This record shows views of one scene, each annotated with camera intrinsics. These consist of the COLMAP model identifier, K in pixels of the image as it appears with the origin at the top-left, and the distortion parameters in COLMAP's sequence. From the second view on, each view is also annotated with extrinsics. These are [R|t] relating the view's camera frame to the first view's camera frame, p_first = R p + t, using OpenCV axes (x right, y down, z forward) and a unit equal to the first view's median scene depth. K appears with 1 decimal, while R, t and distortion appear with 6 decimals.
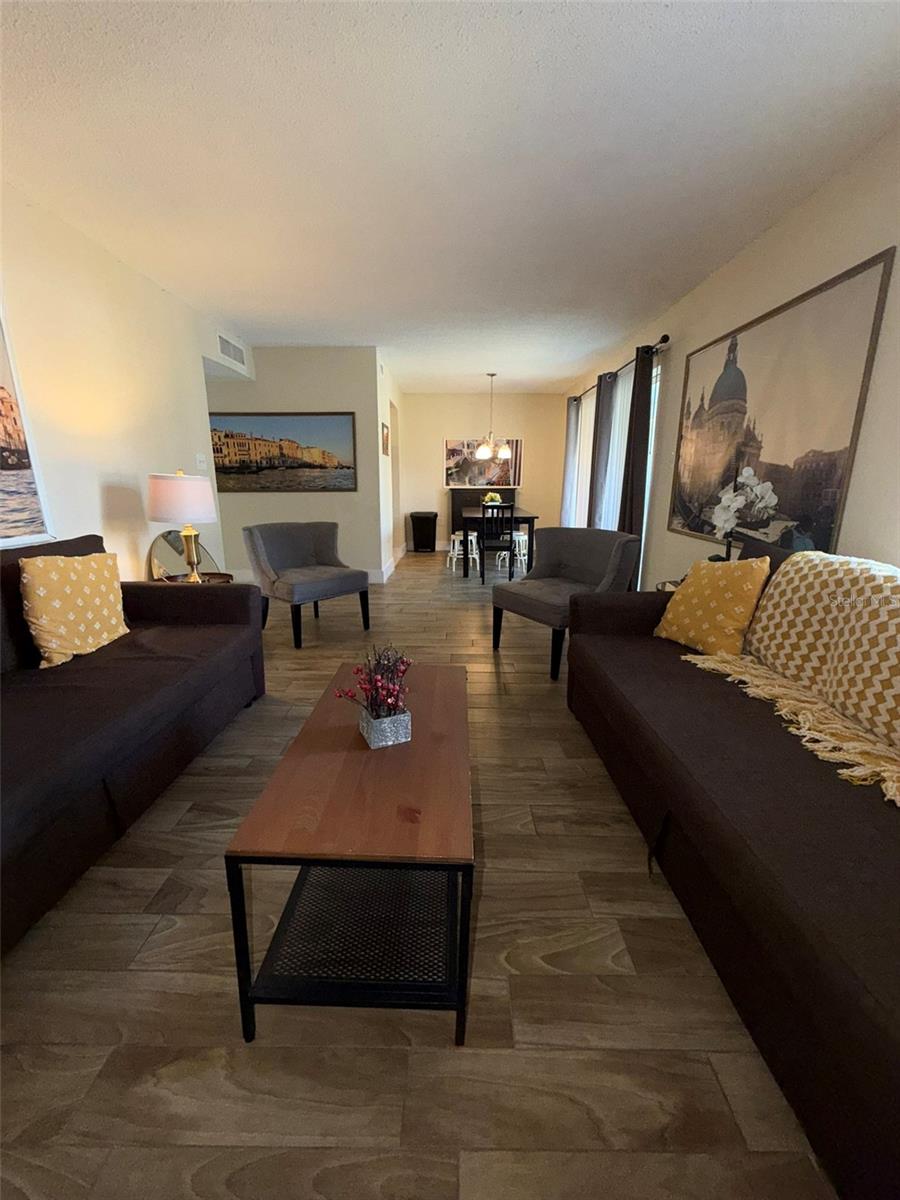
lens RADIAL K [[476.9, 0, 451.8], [0, 476.9, 600.4], [0, 0, 1]] dist [0.001126, -0.000599]
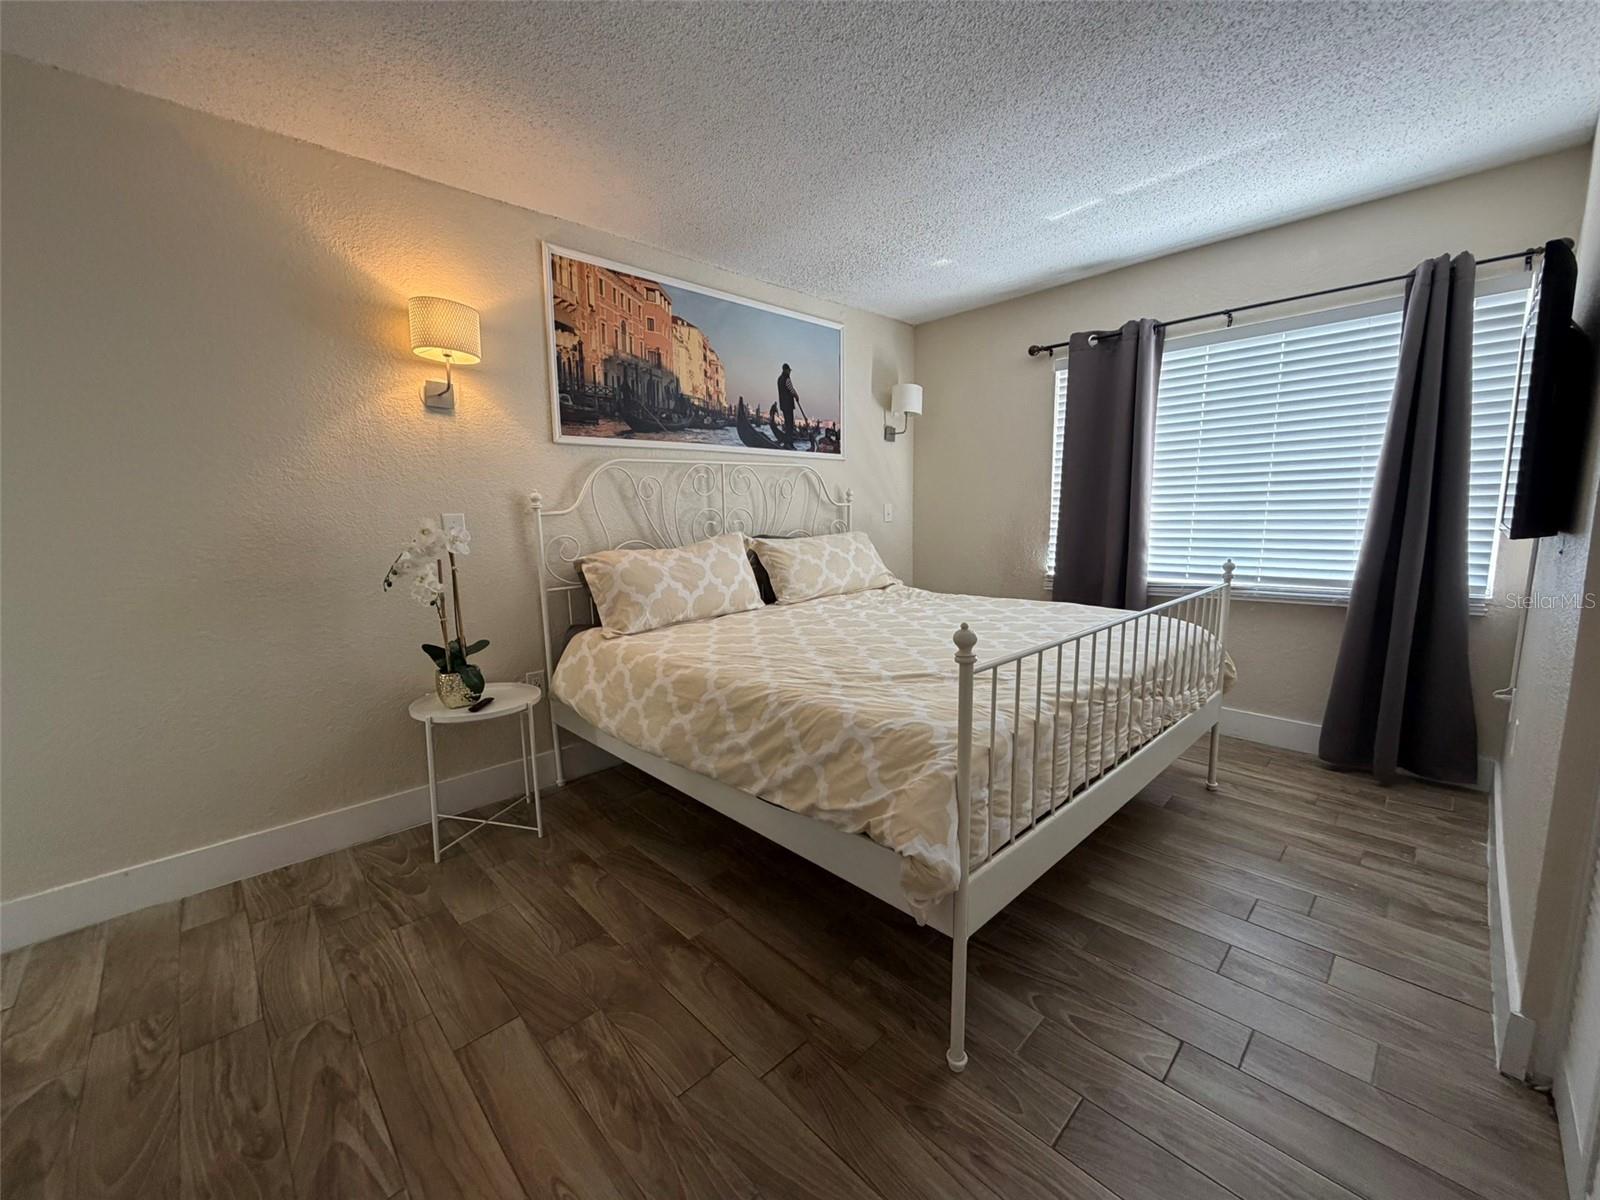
lens RADIAL K [[635.8, 0, 796.0], [0, 635.8, 603.0], [0, 0, 1]] dist [0.001126, -0.000599]
pose [[0.708365, 0.093037, -0.699688, 0.164087], [-0.184235, 0.981283, -0.056040, 0.116075], [0.681378, 0.168604, 0.712247, 0.252220]]
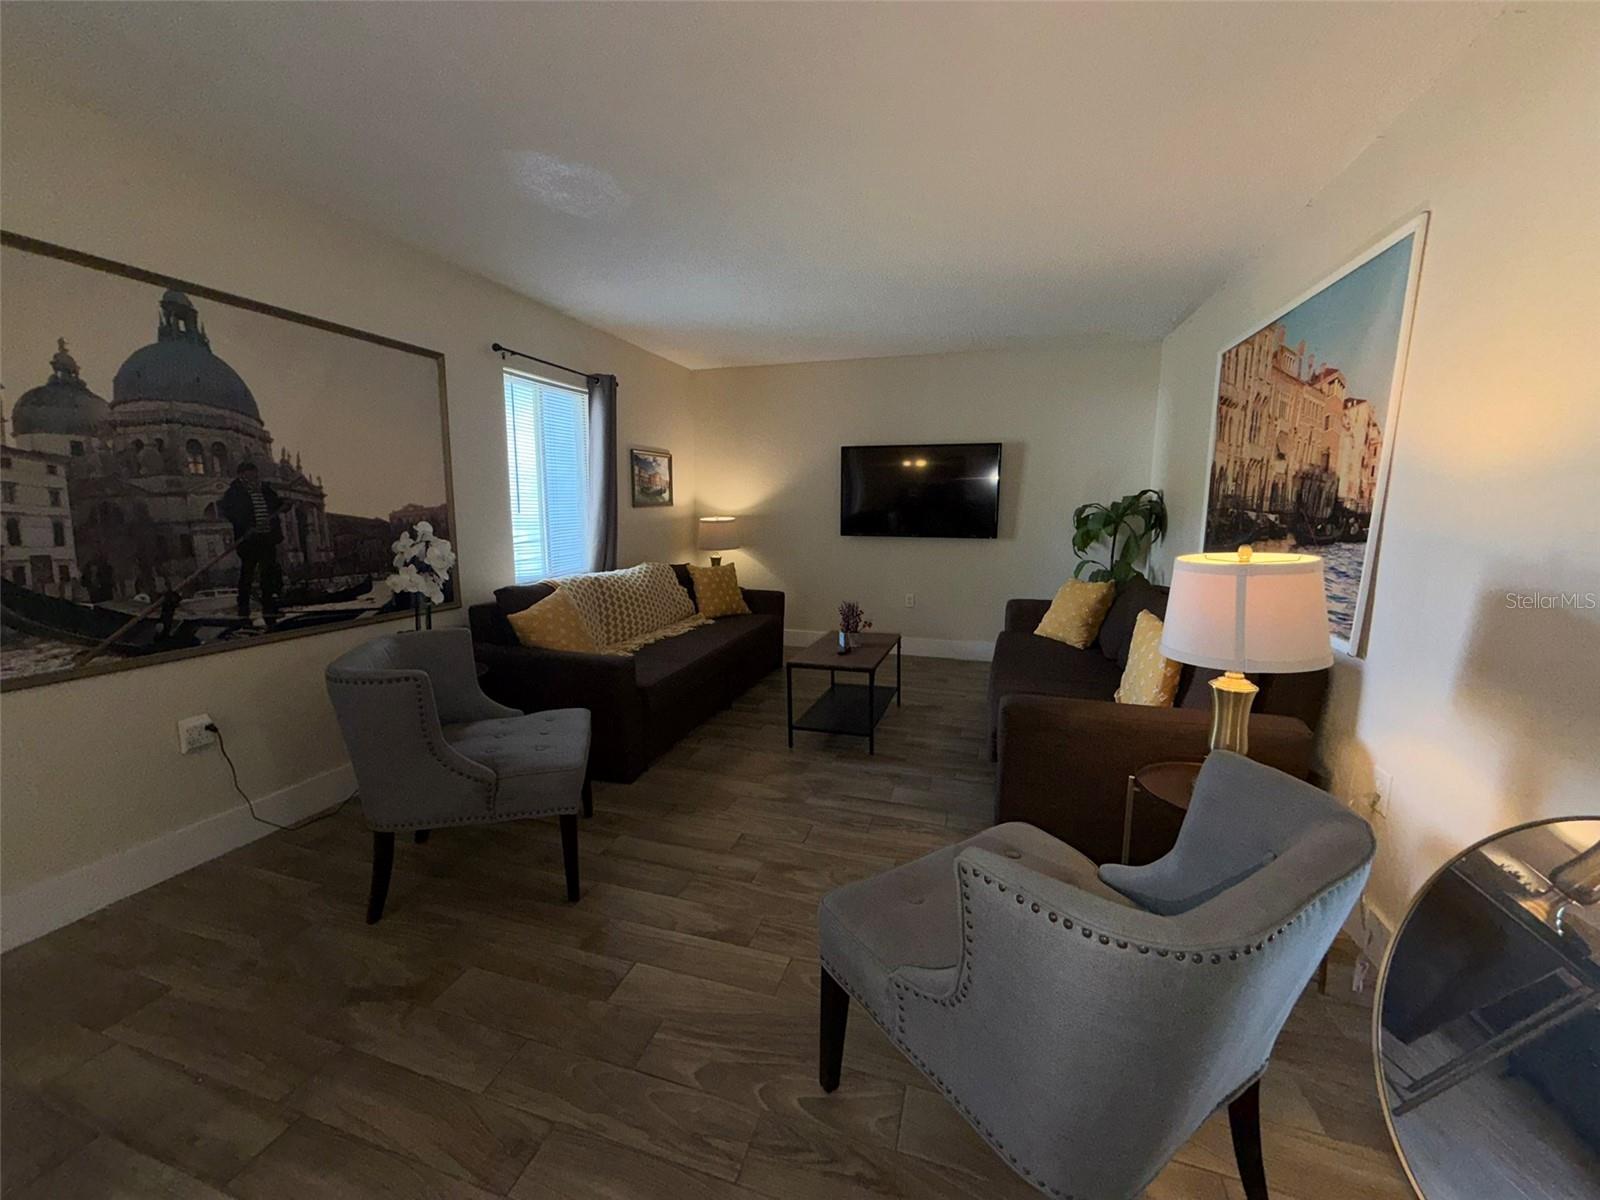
lens RADIAL K [[635.8, 0, 797.7], [0, 635.8, 609.5], [0, 0, 1]] dist [0.001126, -0.000599]
pose [[-0.956360, -0.055183, 0.286931, -0.430042], [0.064153, 0.918386, 0.390450, -0.596468], [-0.285060, 0.391818, -0.874768, 2.075200]]
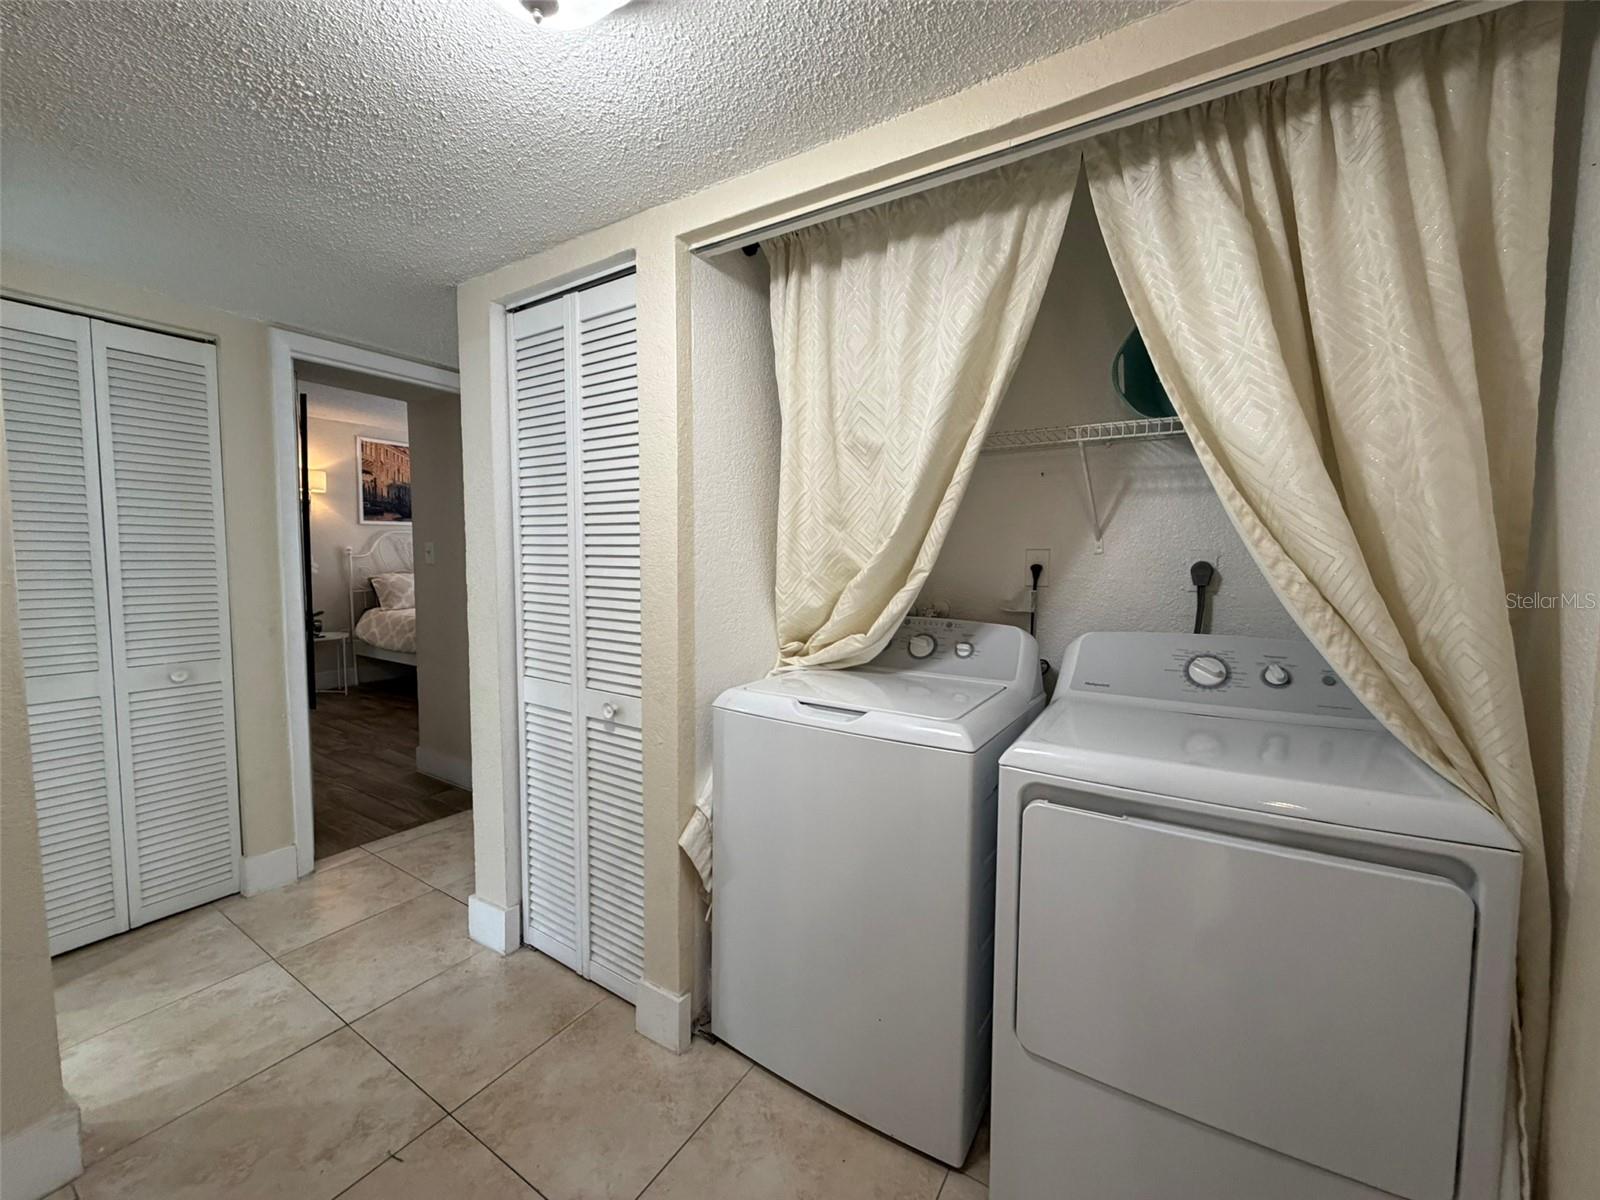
lens RADIAL K [[635.8, 0, 793.4], [0, 635.8, 602.8], [0, 0, 1]] dist [0.001126, -0.000599]
pose [[0.854987, 0.048985, -0.516330, 1.719357], [-0.156261, 0.973601, -0.166386, 0.291810], [0.494549, 0.222940, 0.840071, -0.434097]]
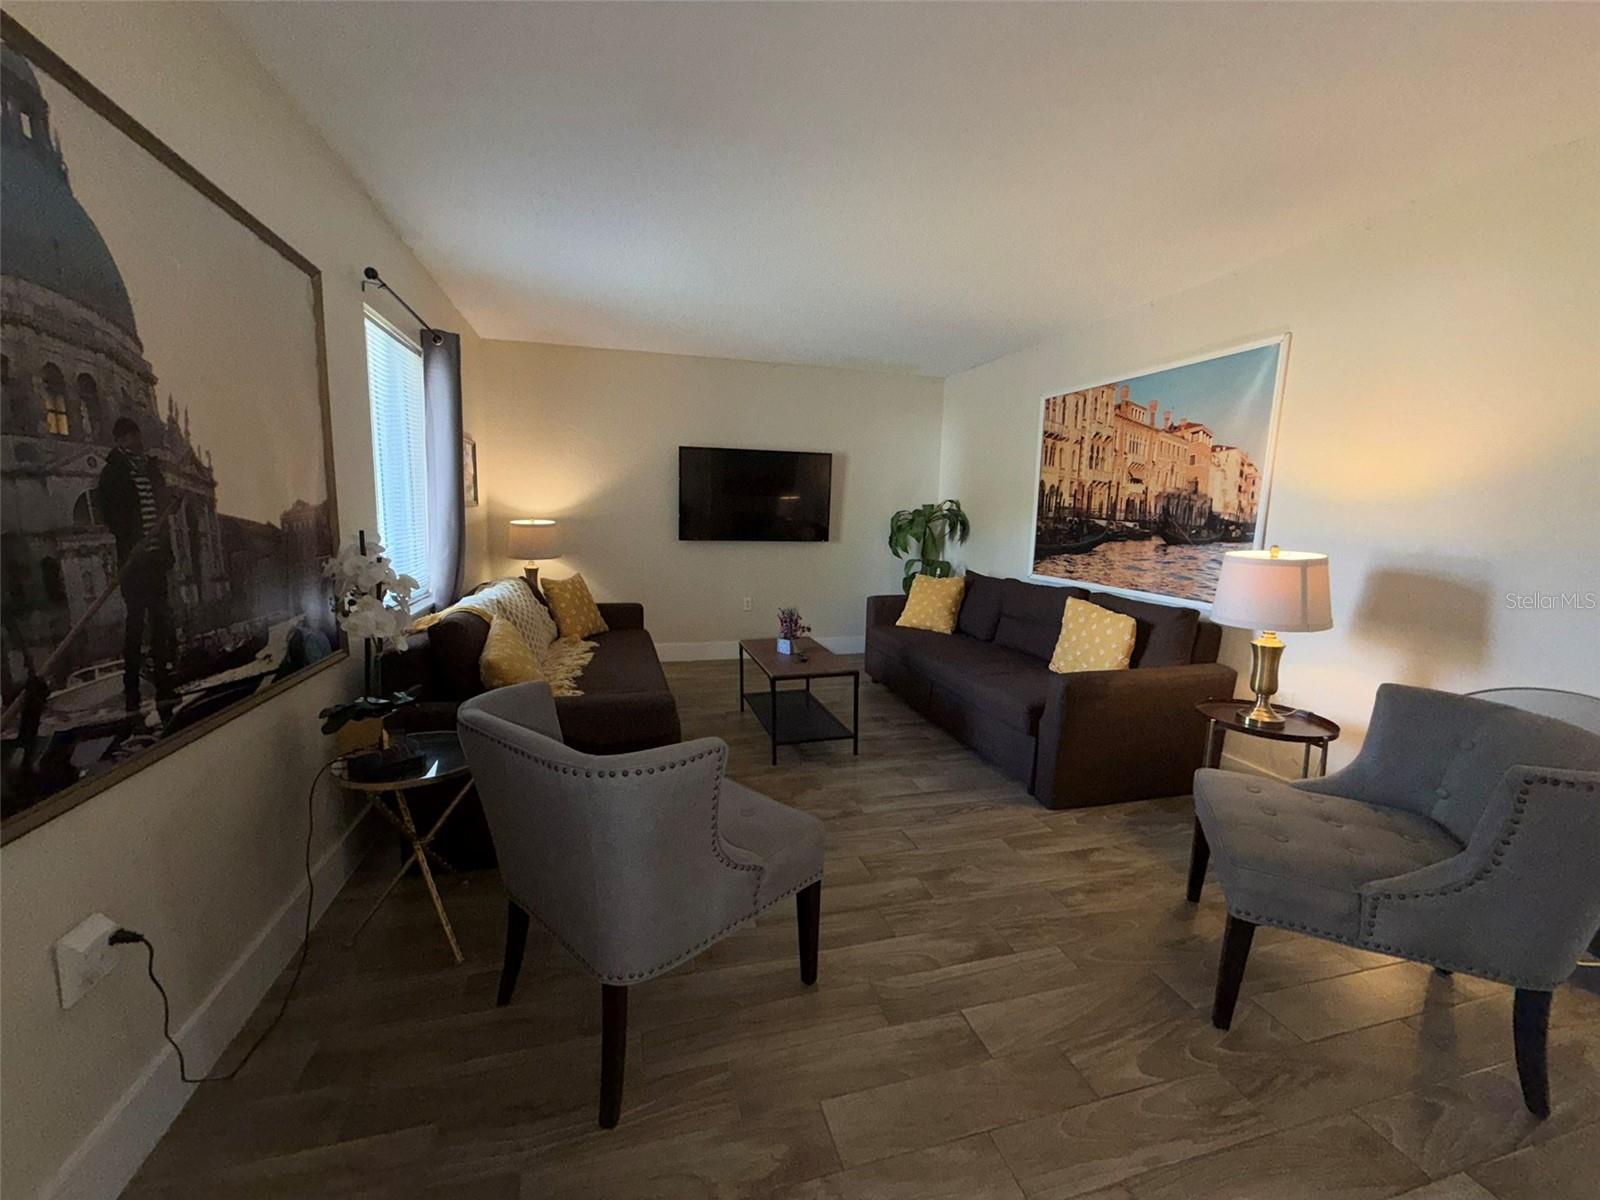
lens RADIAL K [[635.8, 0, 795.5], [0, 635.8, 608.2], [0, 0, 1]] dist [0.001126, -0.000599]
pose [[-0.959964, 0.019227, -0.279461, 0.369746], [-0.091664, 0.921155, 0.378248, -0.577233], [0.264700, 0.388721, -0.882513, 2.023473]]
